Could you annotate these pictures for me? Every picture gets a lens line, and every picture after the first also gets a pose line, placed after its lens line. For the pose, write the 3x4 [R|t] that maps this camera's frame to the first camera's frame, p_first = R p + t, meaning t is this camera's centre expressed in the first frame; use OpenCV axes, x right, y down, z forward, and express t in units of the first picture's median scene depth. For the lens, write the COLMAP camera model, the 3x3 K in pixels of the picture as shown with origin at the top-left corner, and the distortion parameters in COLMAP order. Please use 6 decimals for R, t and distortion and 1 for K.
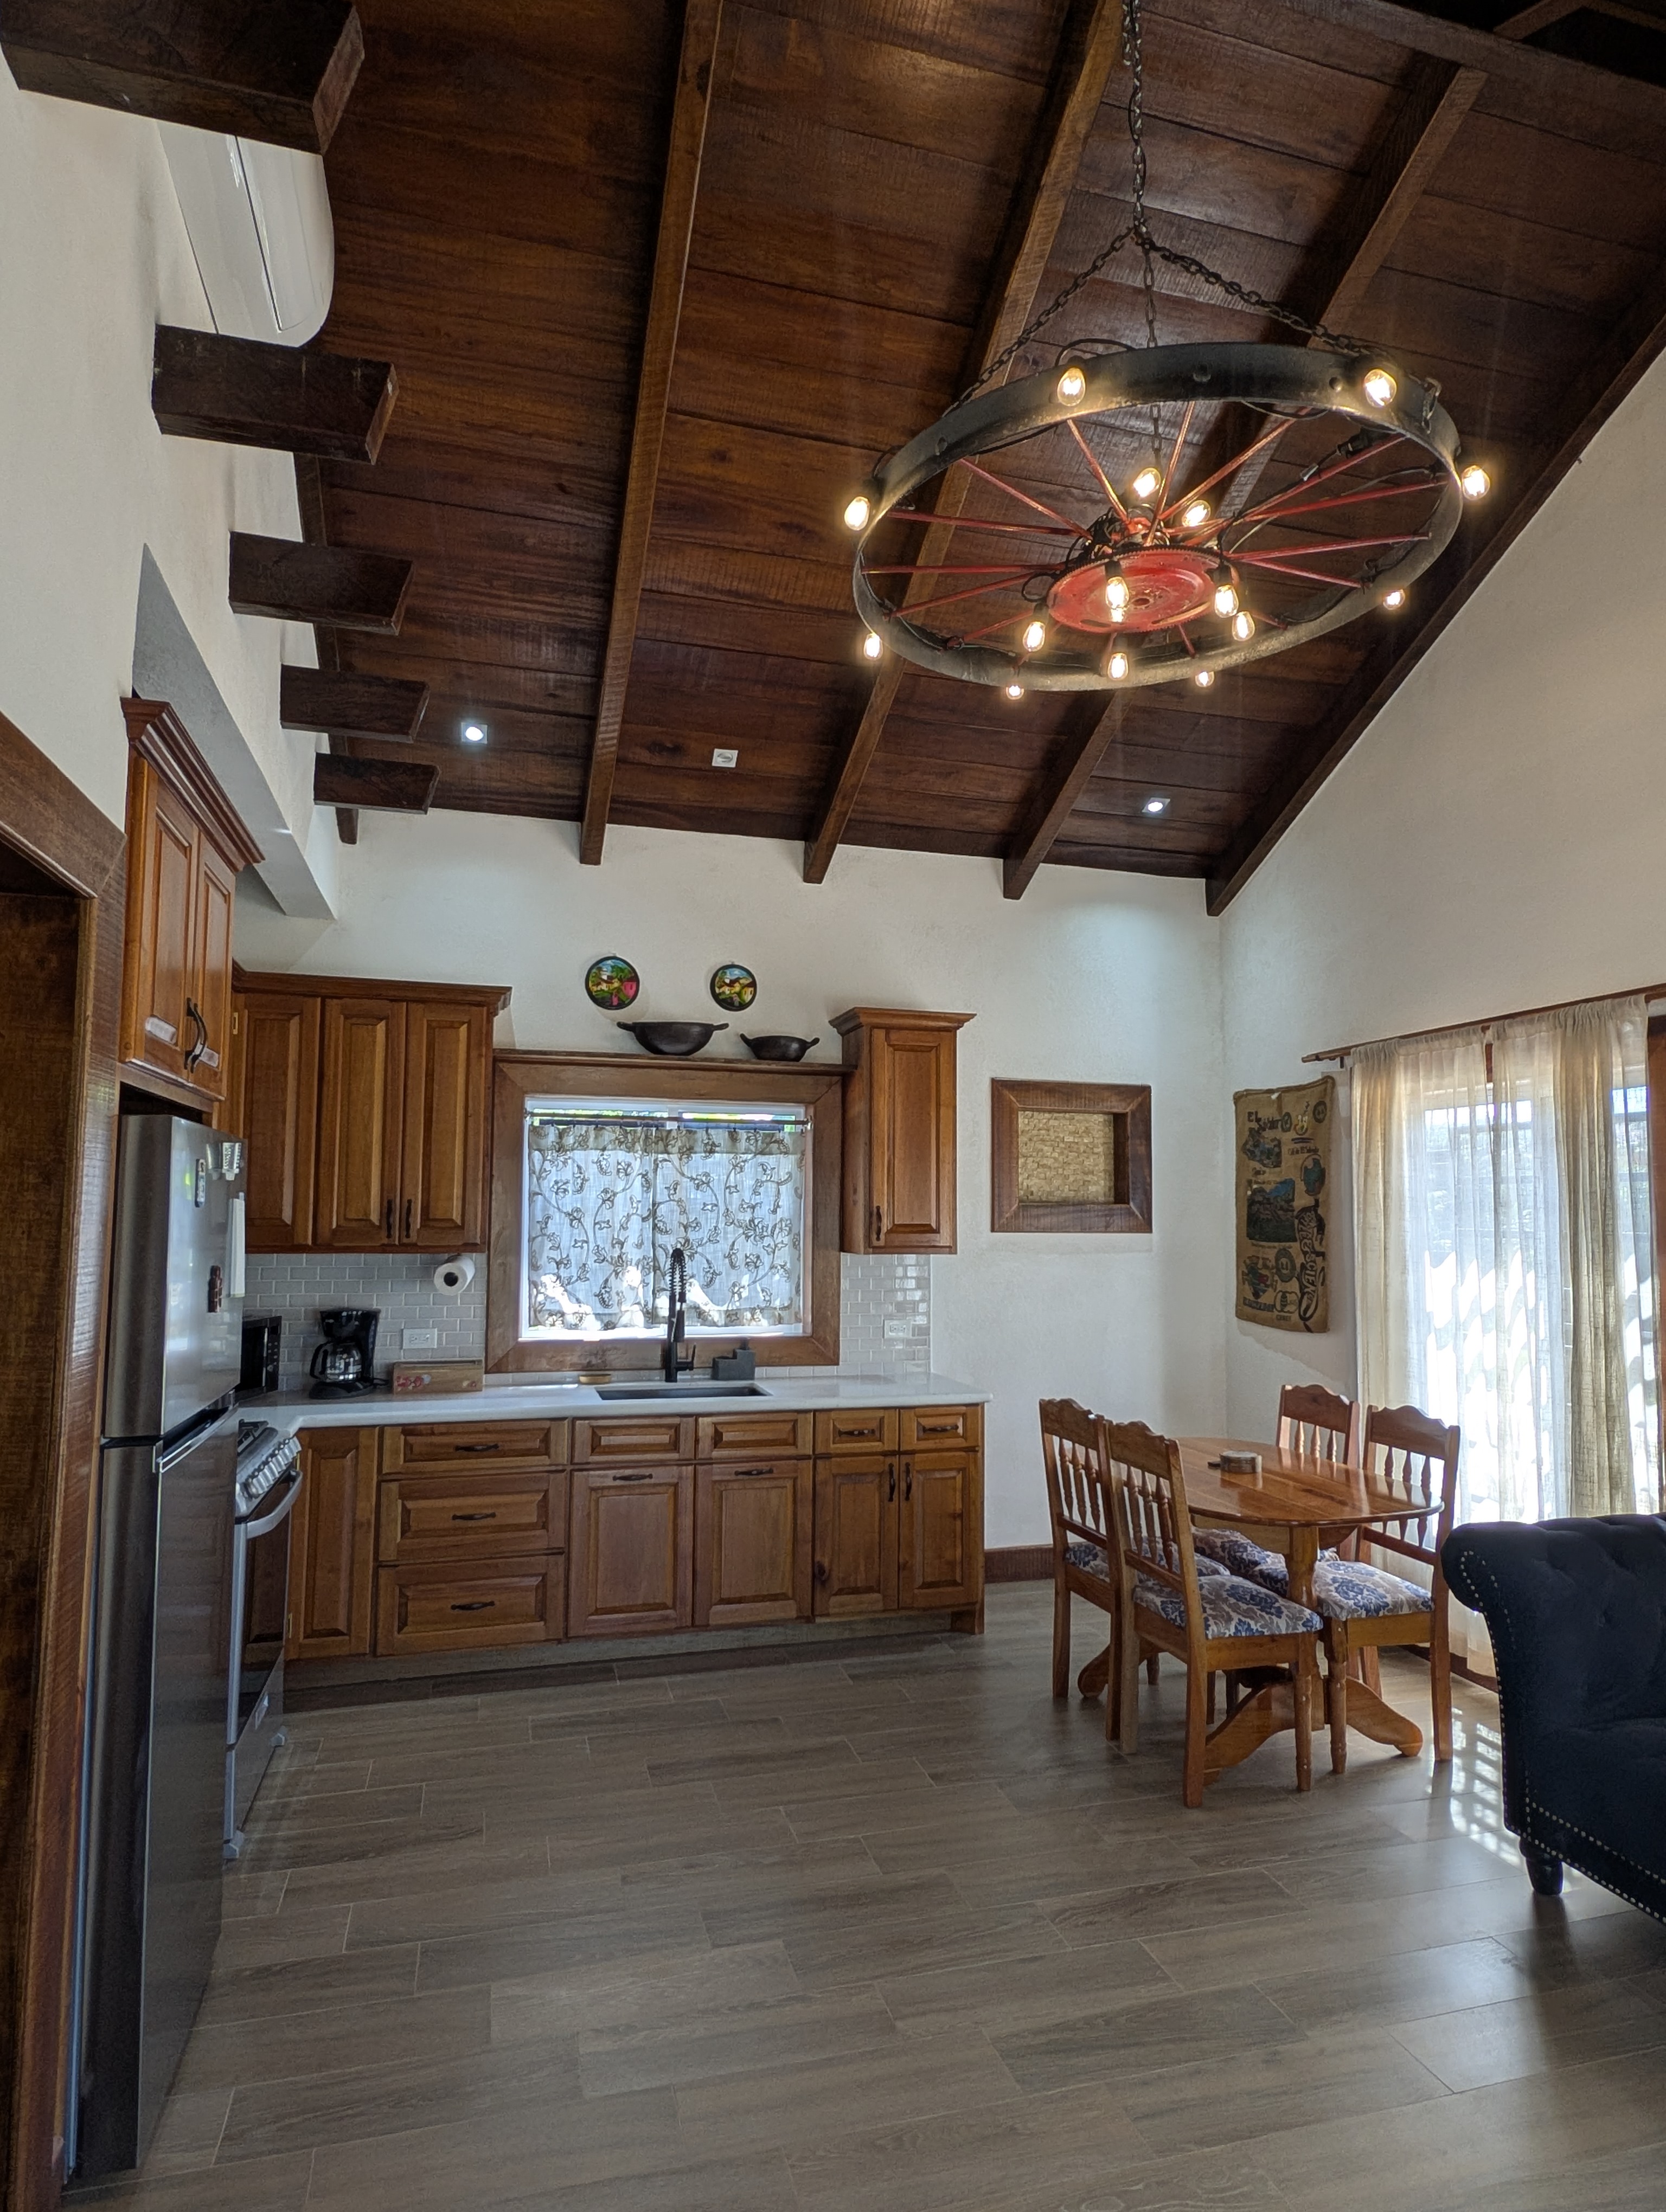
lens RADIAL K [[1258.2, 0, 852.1], [0, 1258.2, 1126.3], [0, 0, 1]] dist [0.015655, 0.002207]
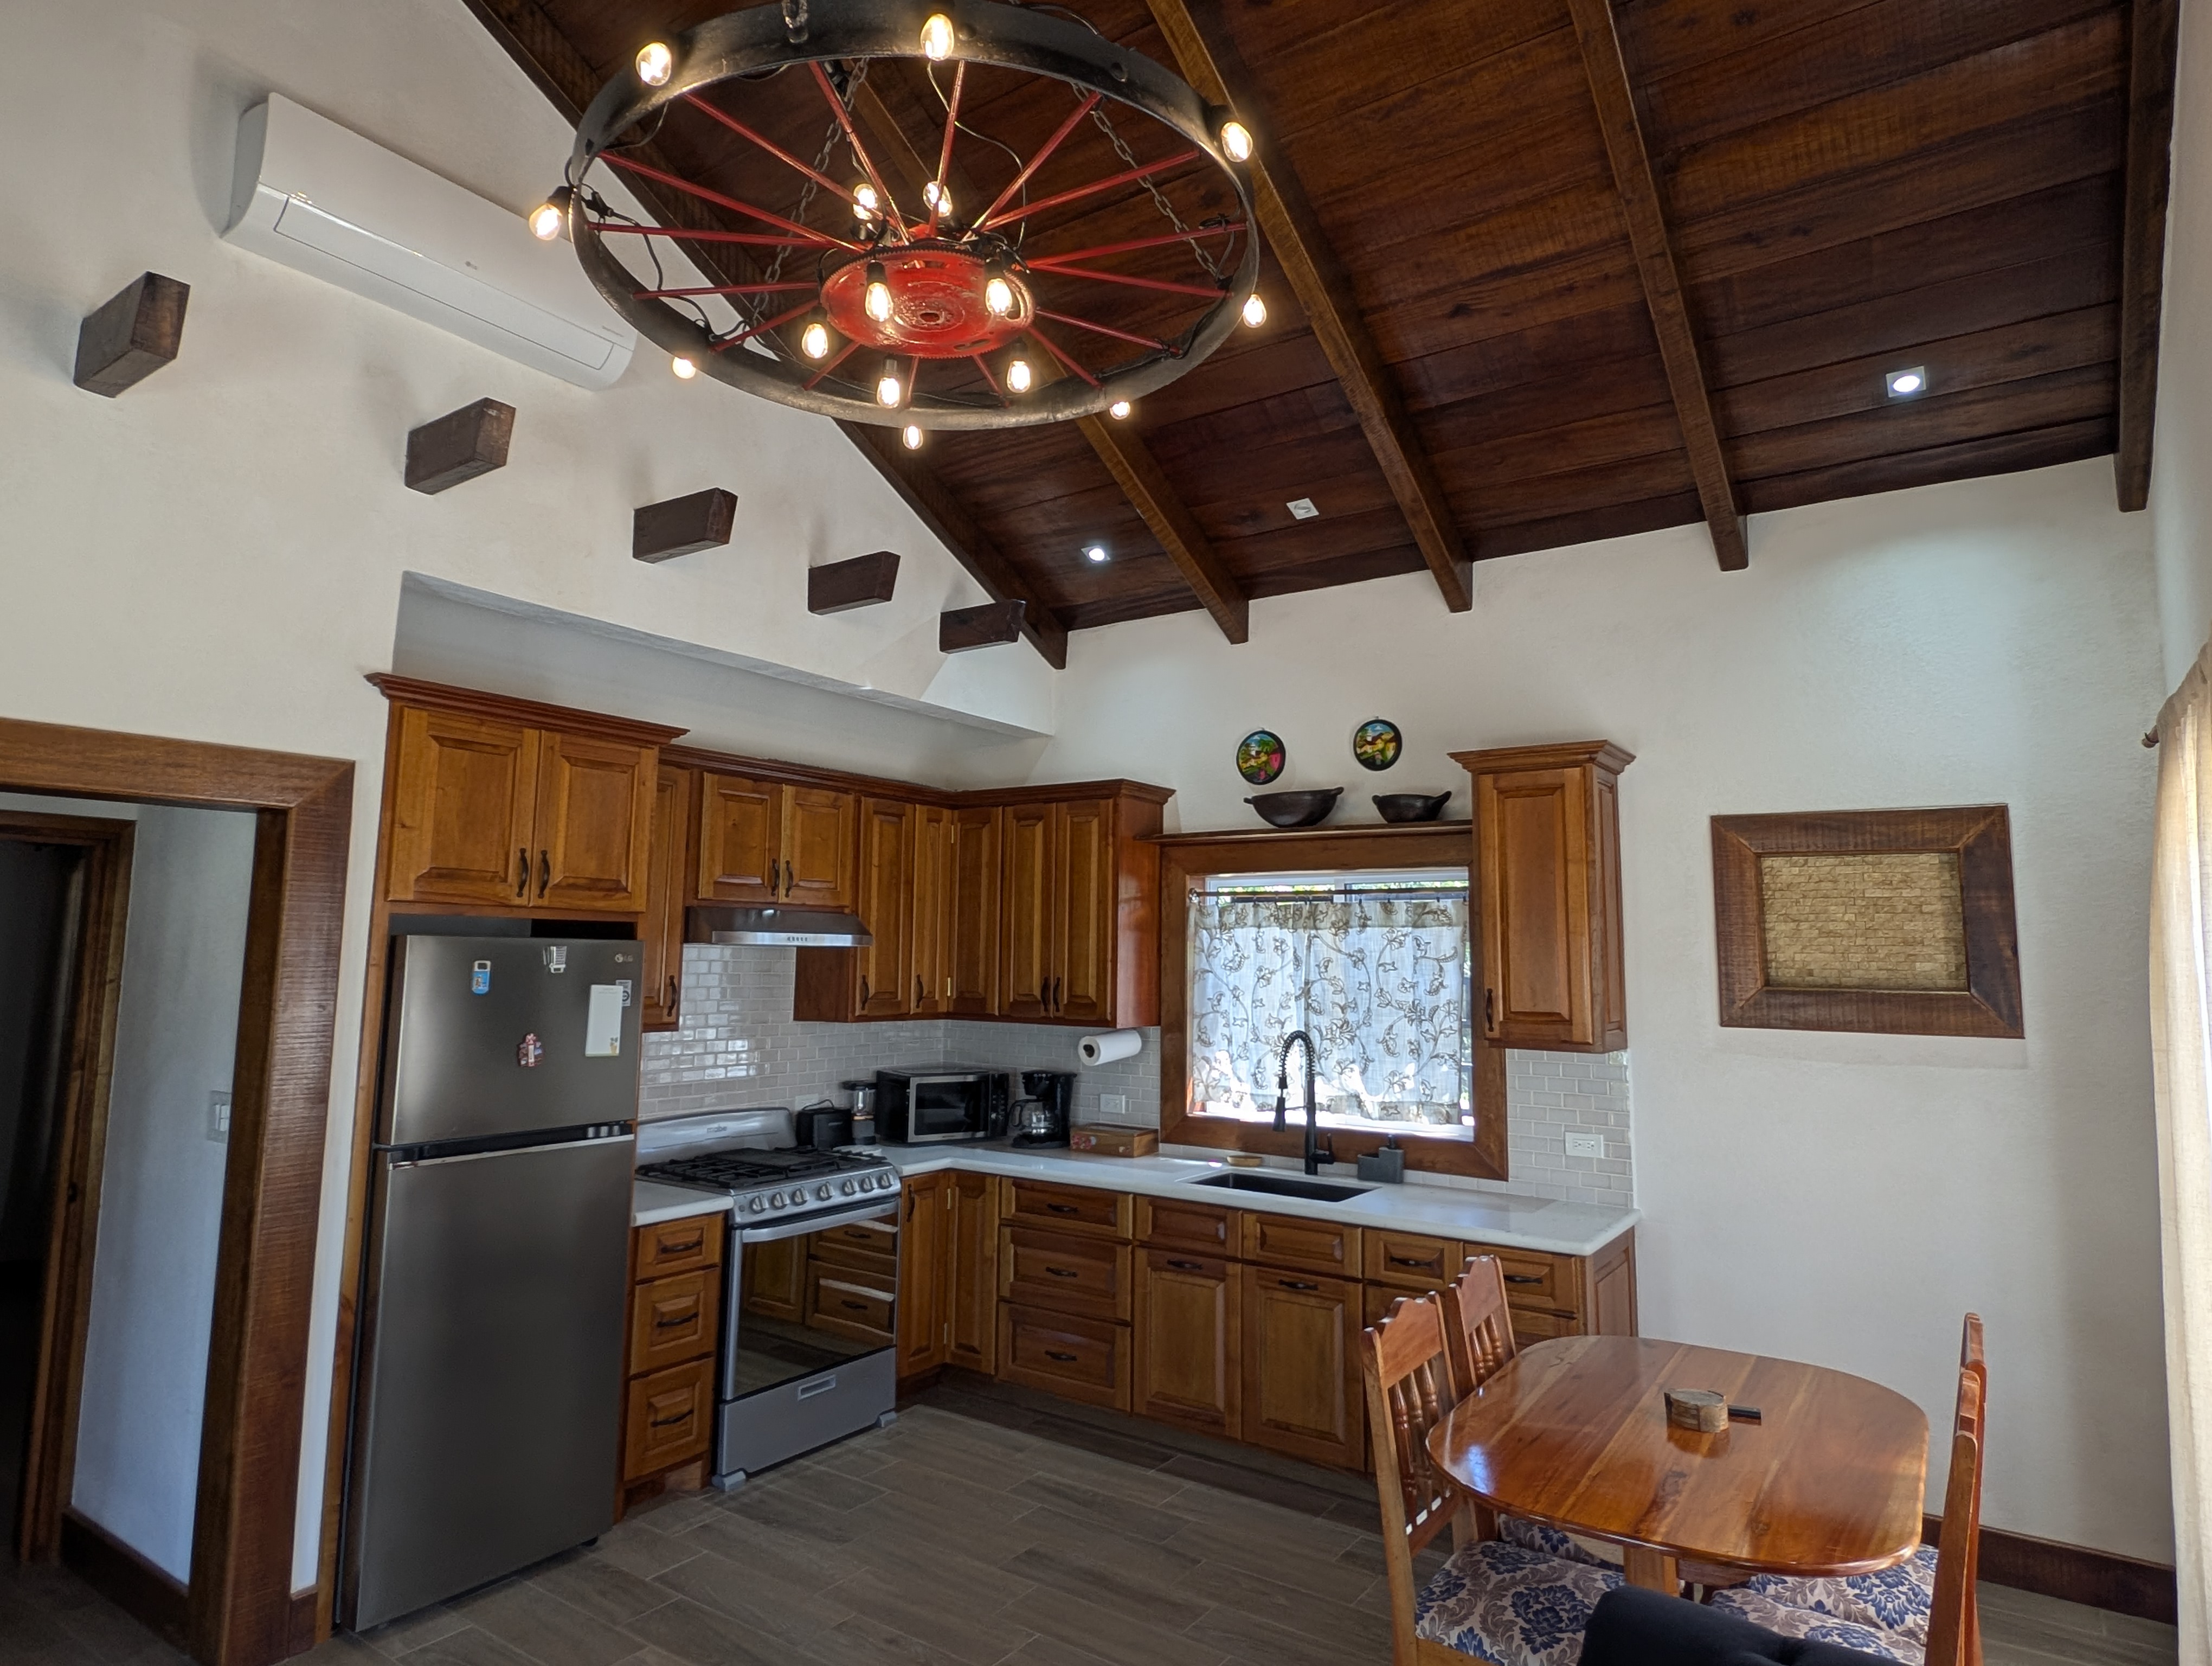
lens RADIAL K [[1258.2, 0, 1126.3], [0, 1258.2, 820.5], [0, 0, 1]] dist [0.015655, 0.002207]
pose [[0.639683, -0.085509, -0.763868, 0.495236], [0.046550, 0.996278, -0.072544, 0.002313], [0.767228, 0.010847, 0.641282, 0.282876]]
